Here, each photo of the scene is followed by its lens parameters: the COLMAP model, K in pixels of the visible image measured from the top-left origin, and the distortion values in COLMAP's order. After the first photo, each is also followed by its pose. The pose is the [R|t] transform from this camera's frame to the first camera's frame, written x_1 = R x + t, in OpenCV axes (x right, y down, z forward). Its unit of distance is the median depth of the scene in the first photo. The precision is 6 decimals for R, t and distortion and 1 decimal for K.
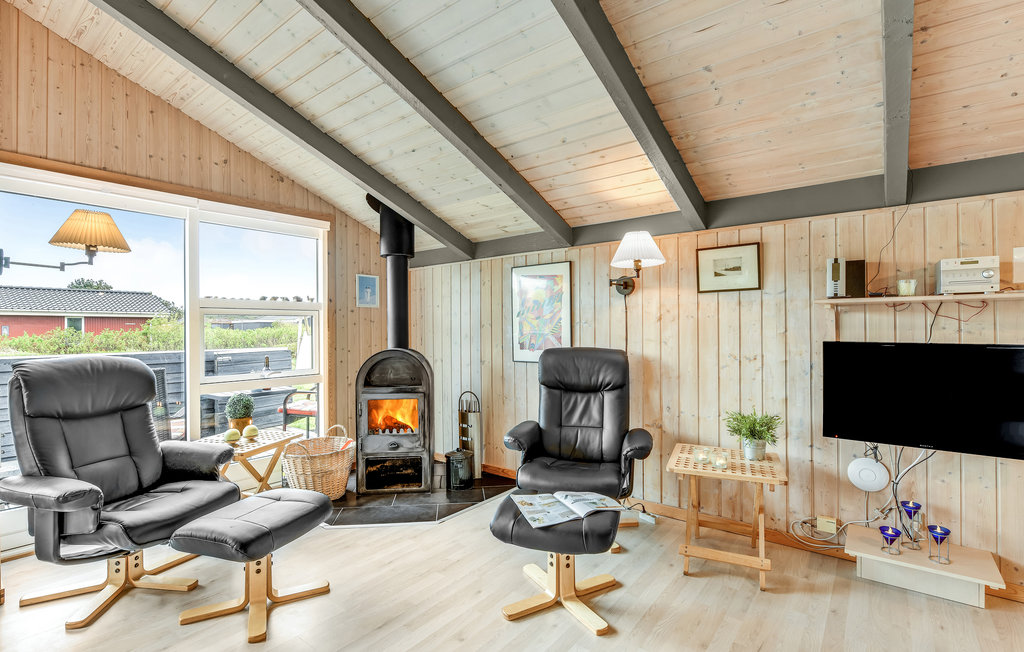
lens RADIAL K [[475.4, 0, 508.4], [0, 475.4, 329.5], [0, 0, 1]] dist [-0.004530, -0.000962]
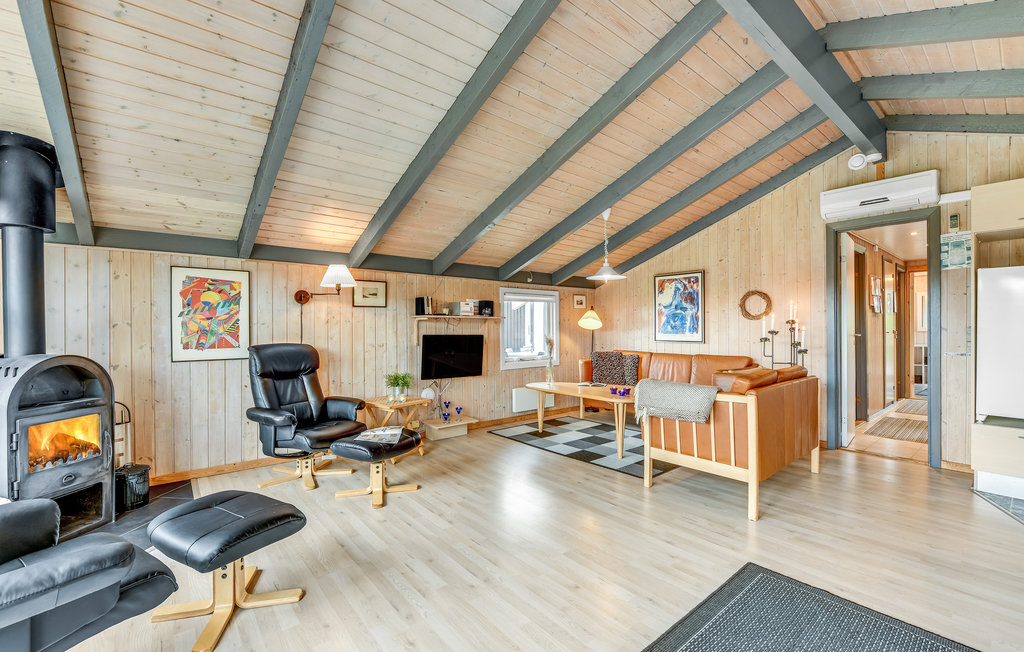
lens RADIAL K [[432.2, 0, 511.5], [0, 432.2, 327.4], [0, 0, 1]] dist [-0.006785, 0.000577]
pose [[0.209254, 0.005895, 0.977844, -0.912659], [0.002782, 0.999974, -0.006624, 0.004861], [-0.977857, 0.004106, 0.209232, 0.167788]]
